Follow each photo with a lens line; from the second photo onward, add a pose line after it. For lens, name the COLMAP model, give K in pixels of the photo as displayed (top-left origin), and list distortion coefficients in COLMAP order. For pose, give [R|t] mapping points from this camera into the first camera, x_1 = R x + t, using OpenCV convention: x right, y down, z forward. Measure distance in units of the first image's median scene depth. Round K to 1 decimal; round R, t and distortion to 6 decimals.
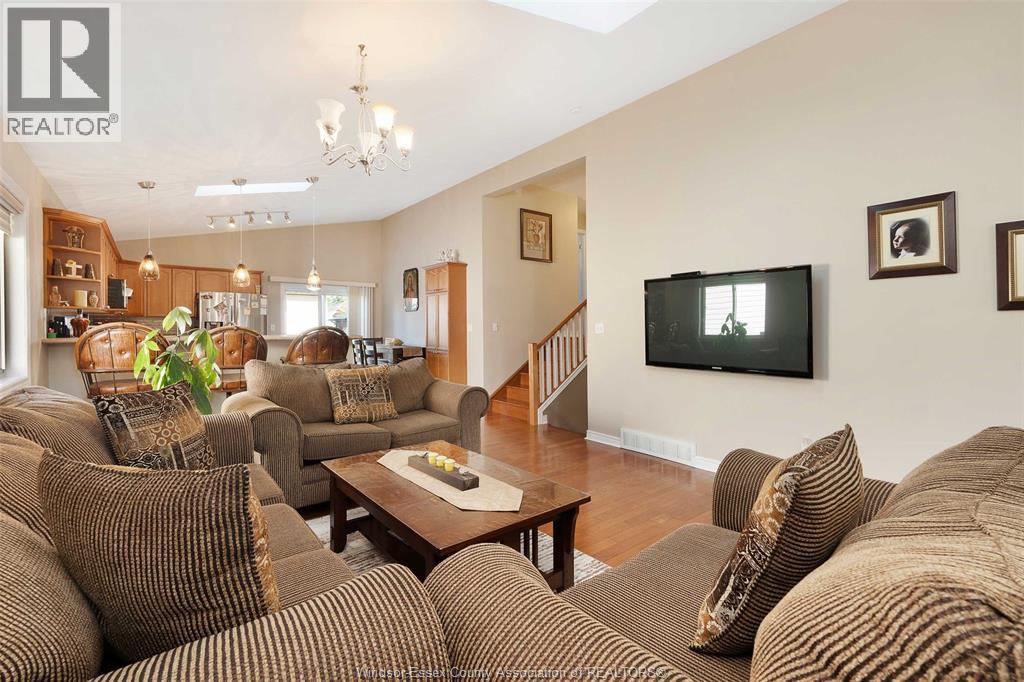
lens RADIAL K [[444.2, 0, 508.0], [0, 444.2, 325.3], [0, 0, 1]] dist [0.003425, 0.001163]
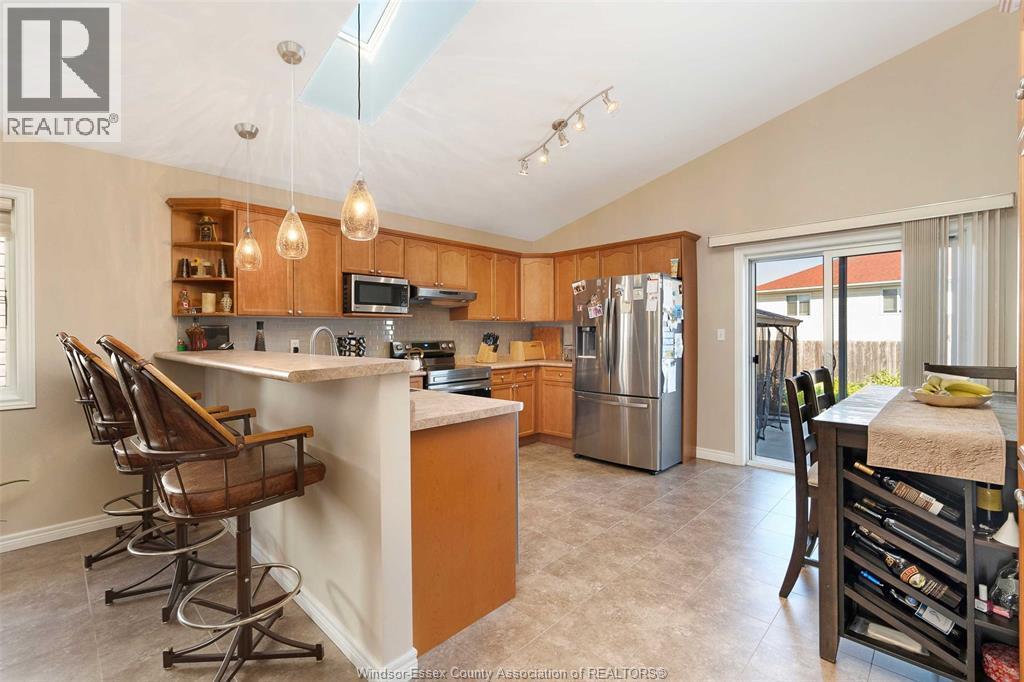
lens RADIAL K [[448.6, 0, 513.7], [0, 448.6, 339.0], [0, 0, 1]] dist [-0.000170, 0.000075]
pose [[0.132363, 0.005931, -0.991184, -0.073395], [0.013260, 0.999882, 0.007754, 0.006978], [0.991113, -0.014169, 0.132269, 1.487084]]
